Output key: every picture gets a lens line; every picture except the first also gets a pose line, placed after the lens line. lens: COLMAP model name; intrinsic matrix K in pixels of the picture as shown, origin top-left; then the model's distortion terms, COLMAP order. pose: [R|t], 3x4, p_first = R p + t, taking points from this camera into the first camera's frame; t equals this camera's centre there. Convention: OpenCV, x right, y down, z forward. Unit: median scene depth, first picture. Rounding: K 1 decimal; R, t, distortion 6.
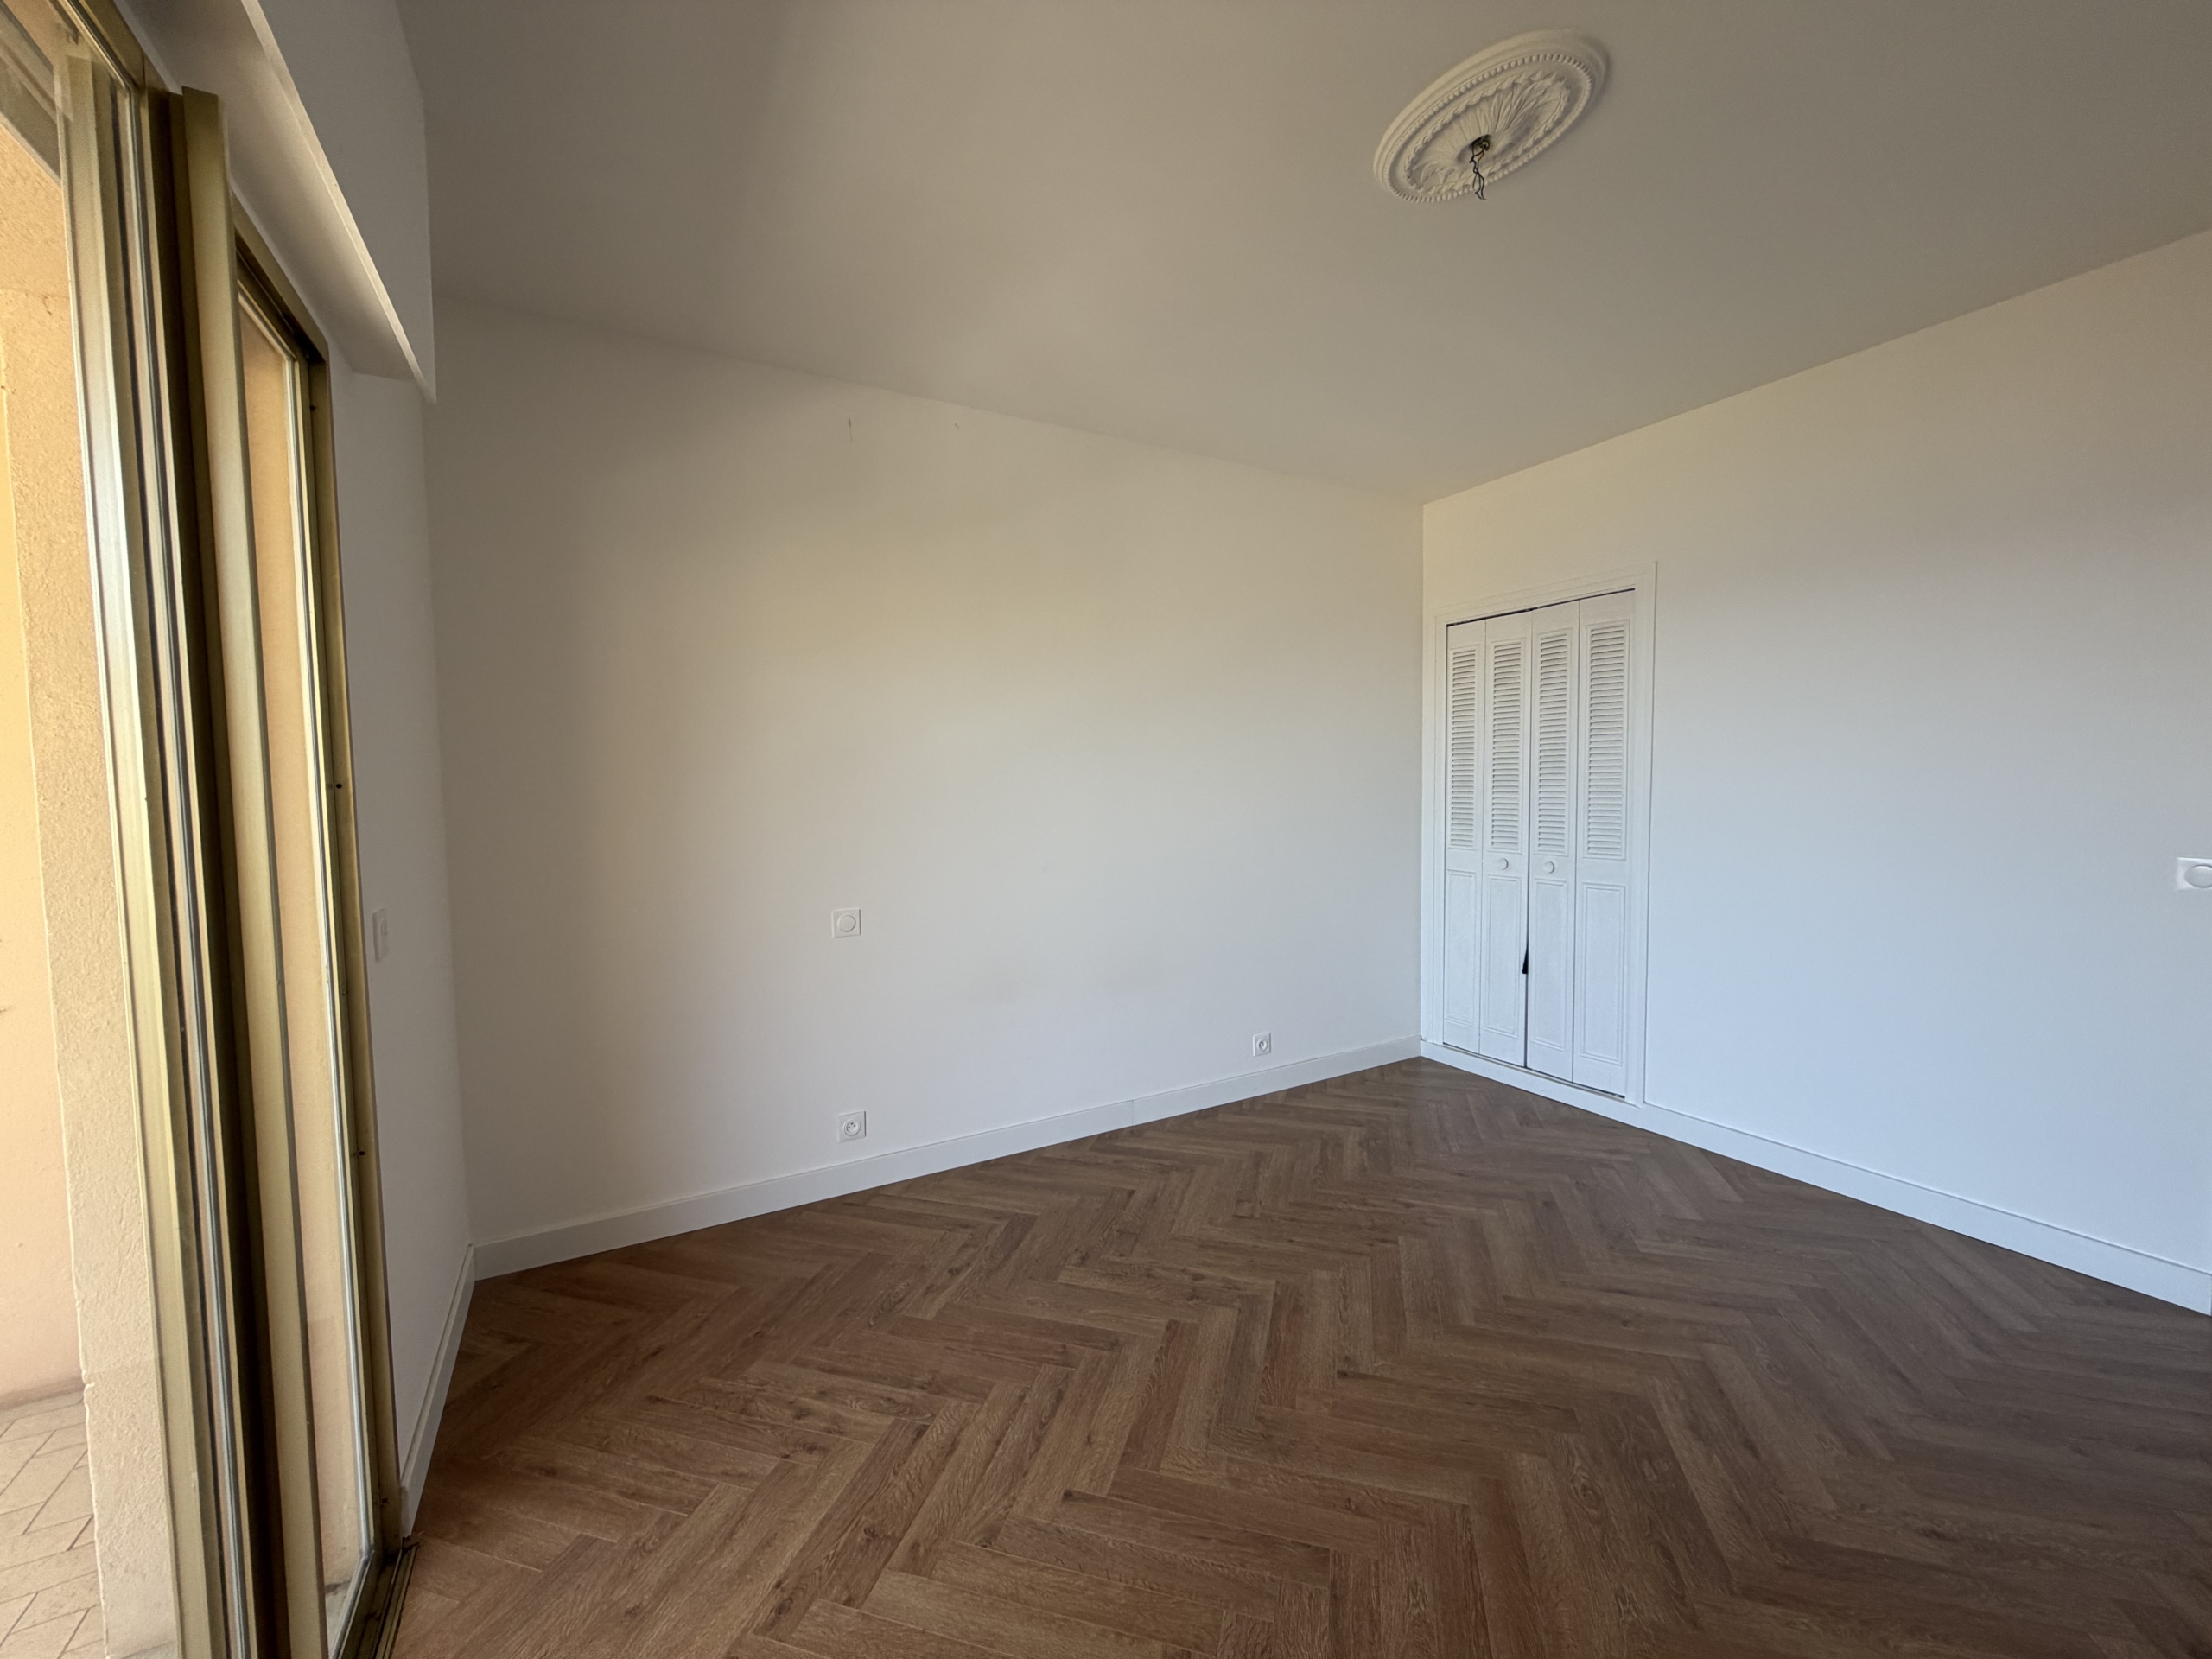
lens RADIAL K [[880.5, 0, 1123.6], [0, 880.5, 827.0], [0, 0, 1]] dist [-0.000981, -0.000174]
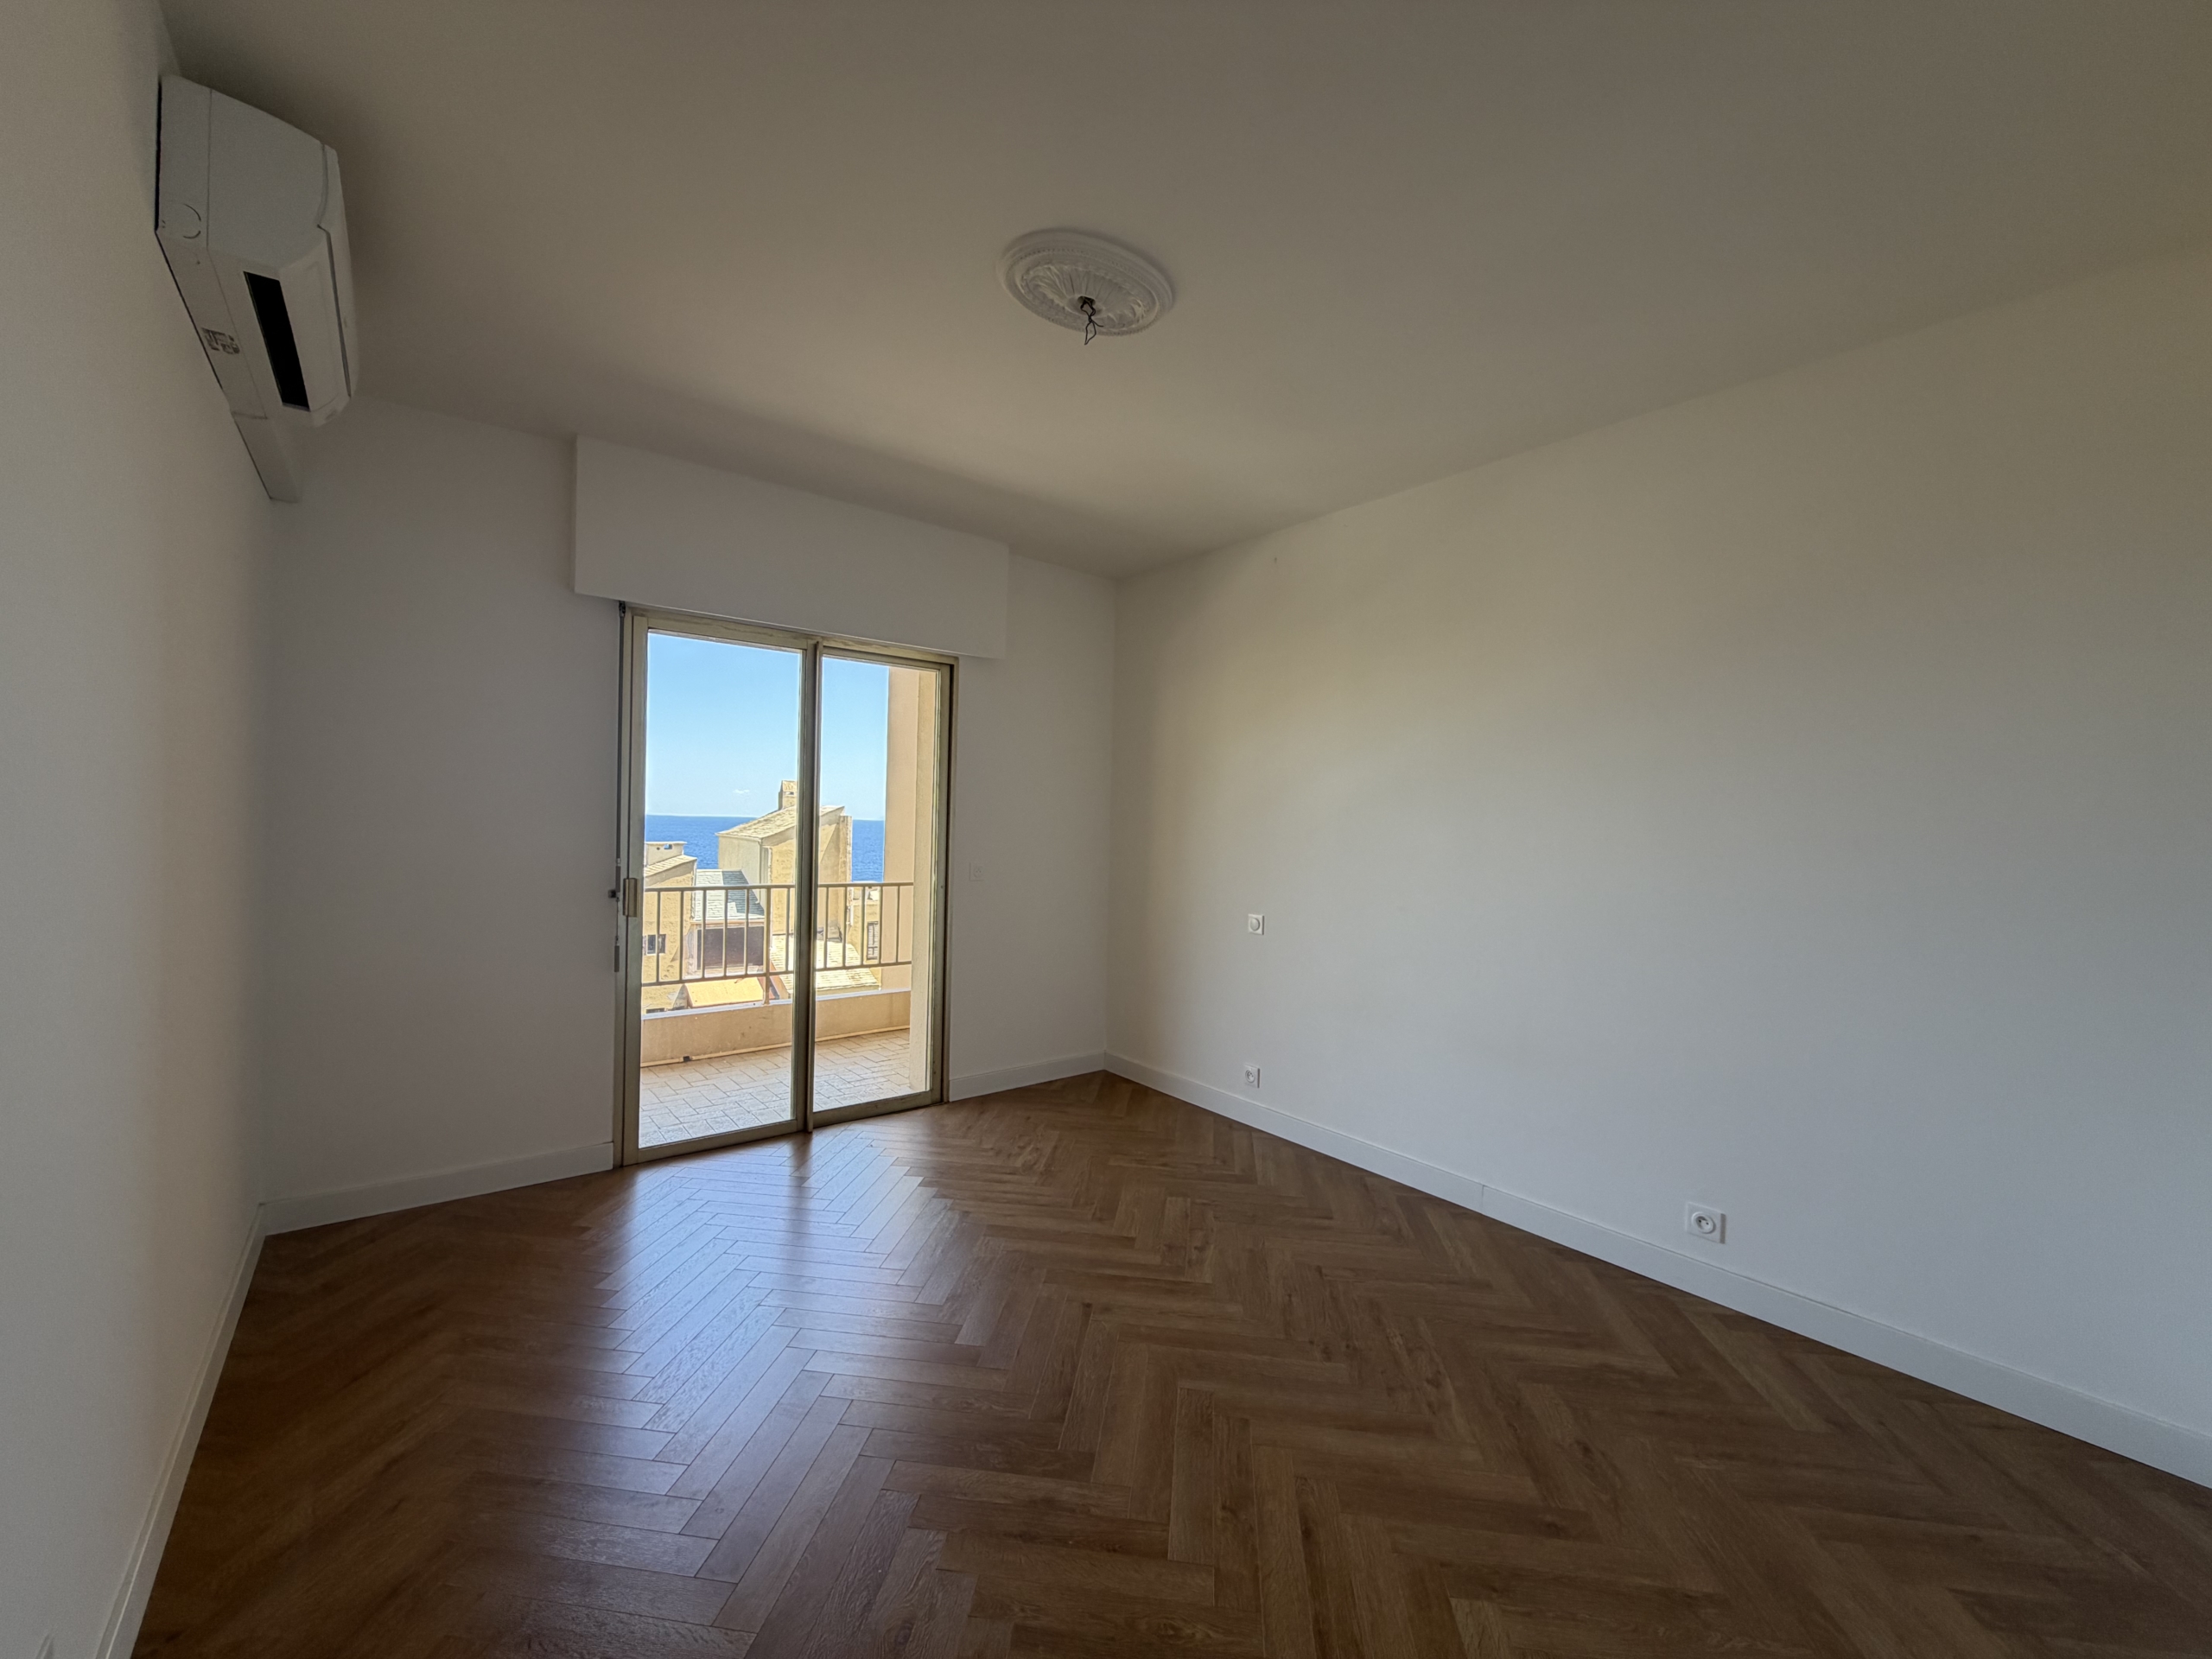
lens RADIAL K [[880.5, 0, 1121.4], [0, 880.5, 824.5], [0, 0, 1]] dist [-0.000981, -0.000174]
pose [[0.158901, 0.019911, -0.987094, 1.174632], [-0.075577, 0.997108, 0.007947, -0.058889], [0.984398, 0.073339, 0.159947, 0.632324]]
